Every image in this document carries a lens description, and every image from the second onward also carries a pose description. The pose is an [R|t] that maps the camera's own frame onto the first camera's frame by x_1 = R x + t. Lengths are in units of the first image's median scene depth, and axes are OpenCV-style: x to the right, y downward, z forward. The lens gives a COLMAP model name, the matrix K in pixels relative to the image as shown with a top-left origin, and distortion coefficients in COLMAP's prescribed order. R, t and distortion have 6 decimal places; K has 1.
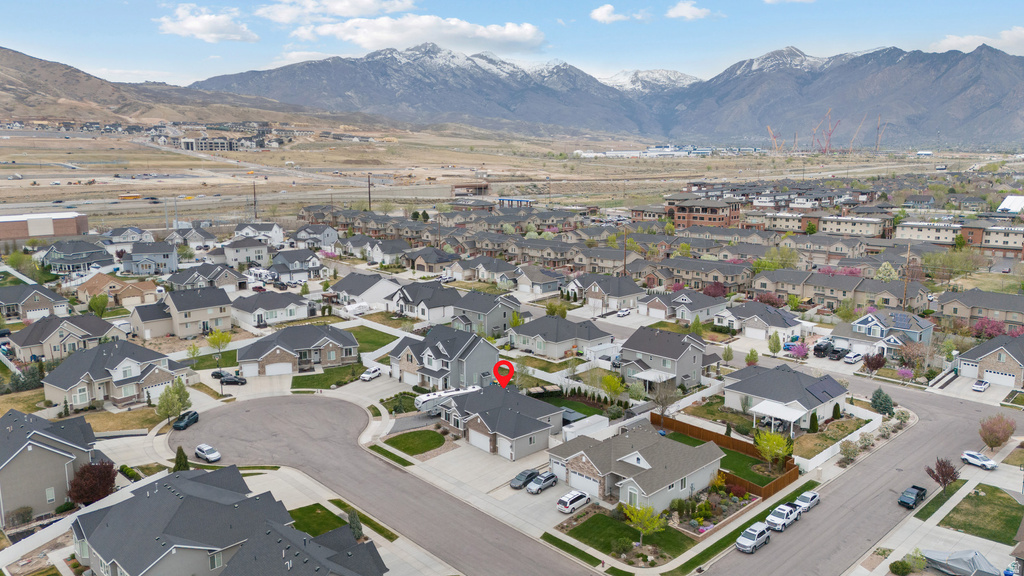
lens RADIAL K [[748.9, 0, 513.8], [0, 748.9, 283.7], [0, 0, 1]] dist [0.095547, -0.099319]
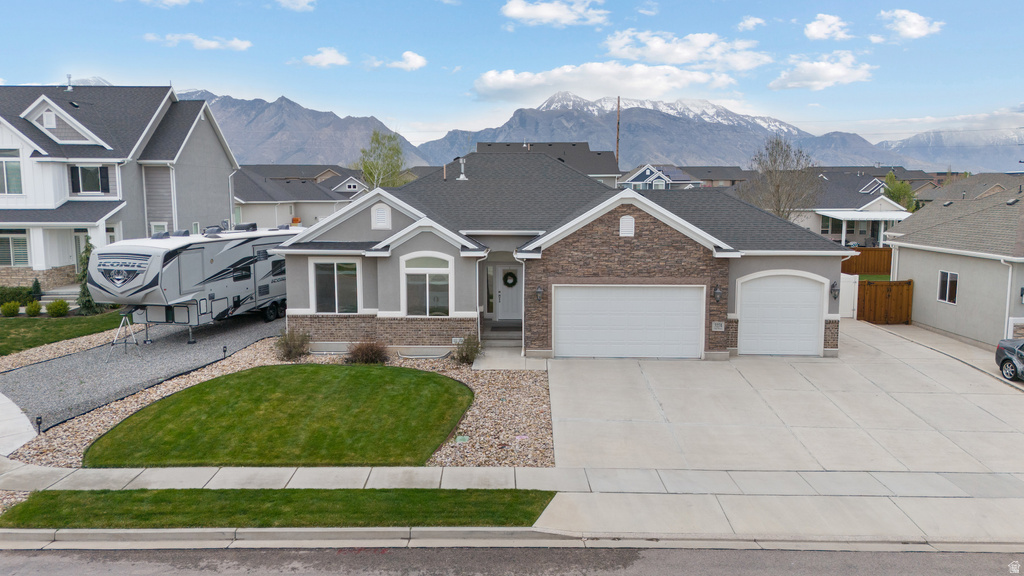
lens RADIAL K [[748.9, 0, 513.8], [0, 748.9, 283.7], [0, 0, 1]] dist [0.095547, -0.099319]
pose [[0.674981, -0.085981, 0.732808, -0.133628], [0.123427, 0.992350, 0.002747, 0.113858], [-0.727438, 0.088594, 0.680430, 0.516134]]
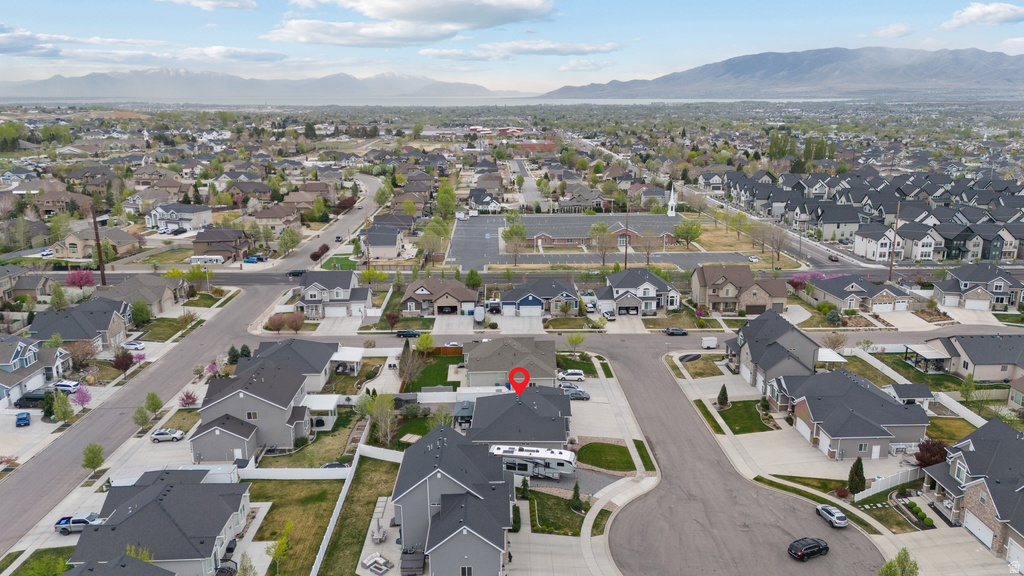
lens RADIAL K [[748.9, 0, 513.8], [0, 748.9, 283.7], [0, 0, 1]] dist [0.095547, -0.099319]
pose [[-0.743277, -0.155187, 0.650735, -0.378066], [0.124805, 0.923478, 0.362784, -0.210188], [-0.657239, 0.350864, -0.667031, 0.991684]]
